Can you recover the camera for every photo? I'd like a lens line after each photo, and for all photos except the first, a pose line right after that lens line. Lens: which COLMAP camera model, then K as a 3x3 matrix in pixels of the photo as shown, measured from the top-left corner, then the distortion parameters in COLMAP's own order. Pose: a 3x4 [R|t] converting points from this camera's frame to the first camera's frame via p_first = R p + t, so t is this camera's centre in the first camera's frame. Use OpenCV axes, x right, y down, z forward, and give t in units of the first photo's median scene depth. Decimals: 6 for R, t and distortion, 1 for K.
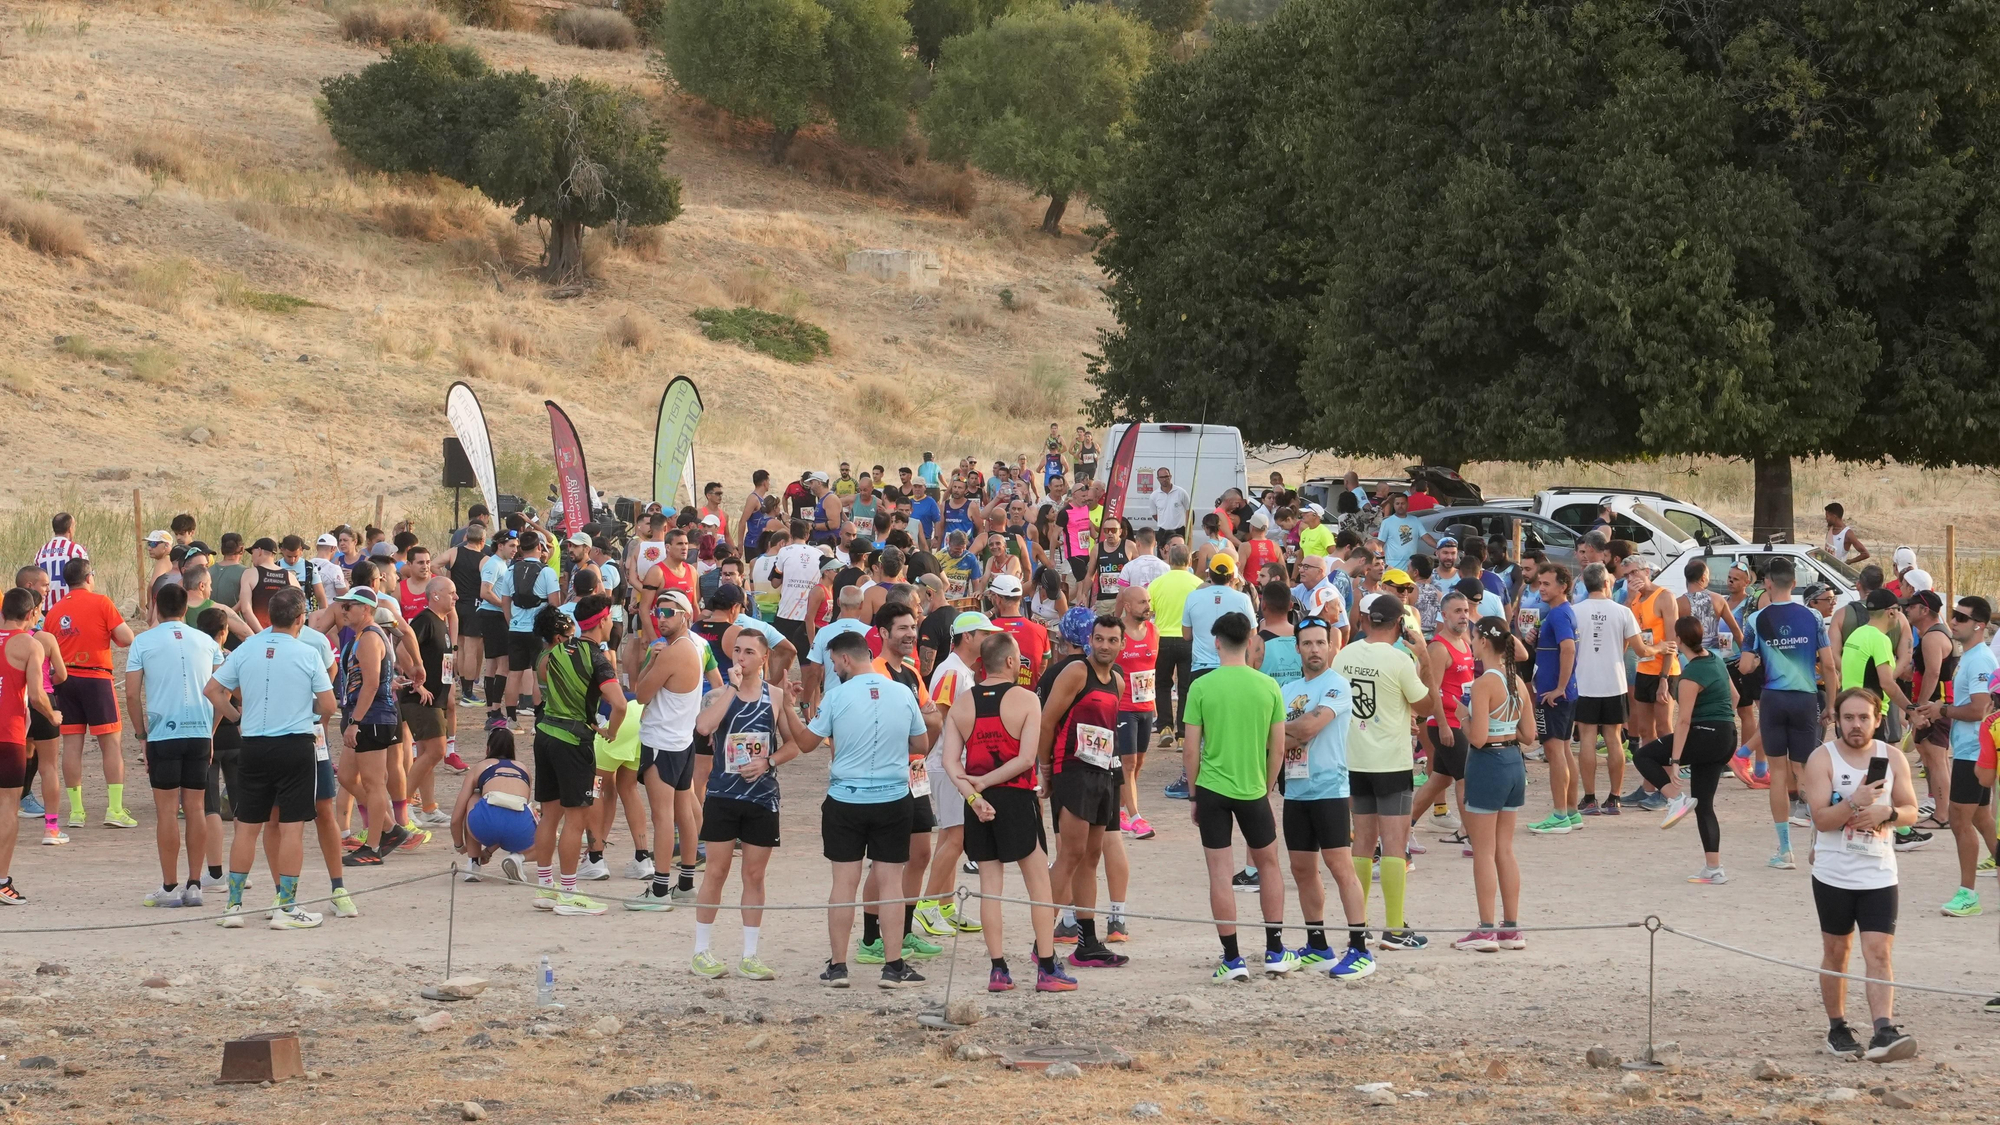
lens RADIAL K [[5702.7, 0, 999.7], [0, 5702.7, 561.8], [0, 0, 1]] dist [-0.046753, 0.000000]
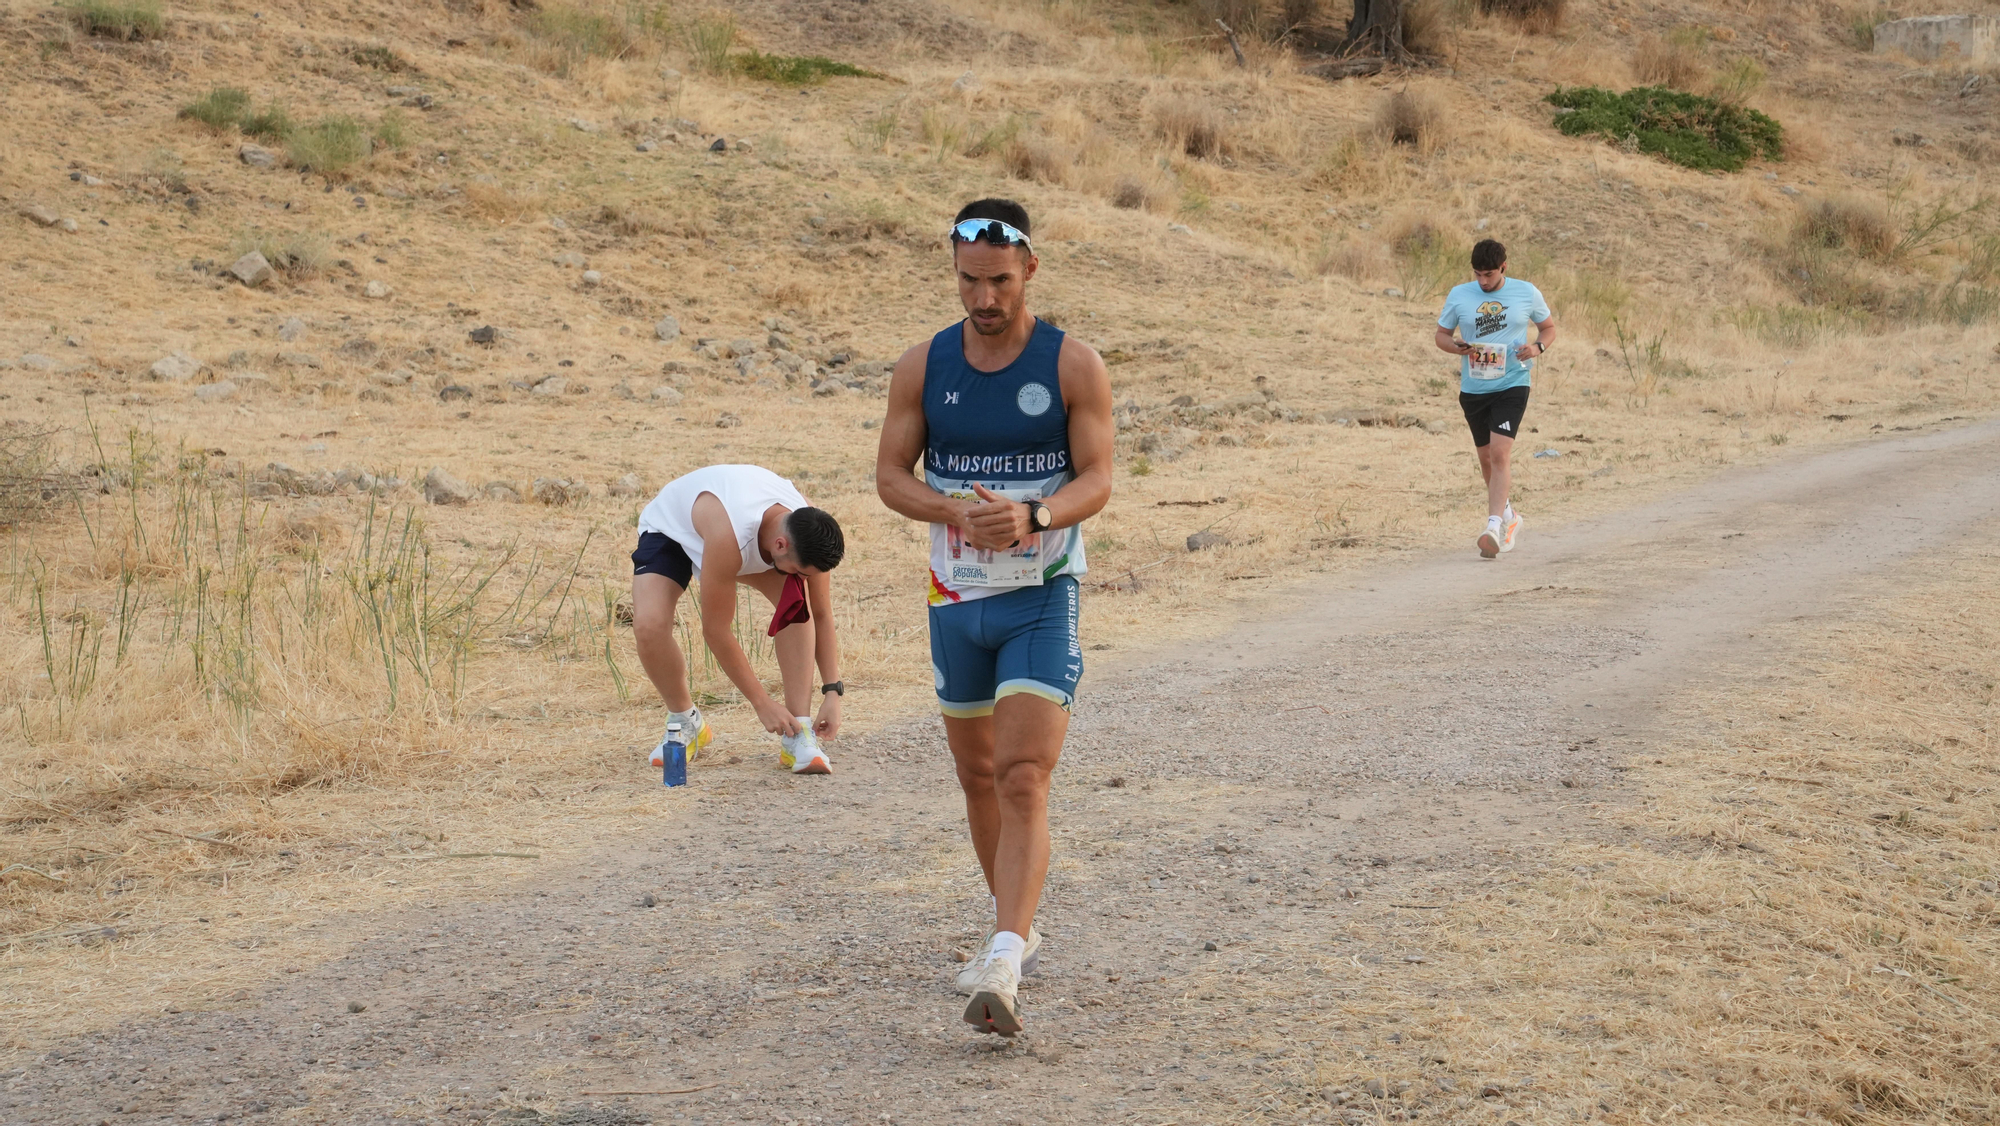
lens RADIAL K [[3802.6, 0, 1007.6], [0, 3802.6, 564.7], [0, 0, 1]] dist [0.356963, 0.000000]
pose [[0.950725, 0.021021, -0.309324, 0.020425], [-0.010192, 0.999279, 0.036581, -0.007616], [0.309869, -0.031626, 0.950253, 0.589315]]
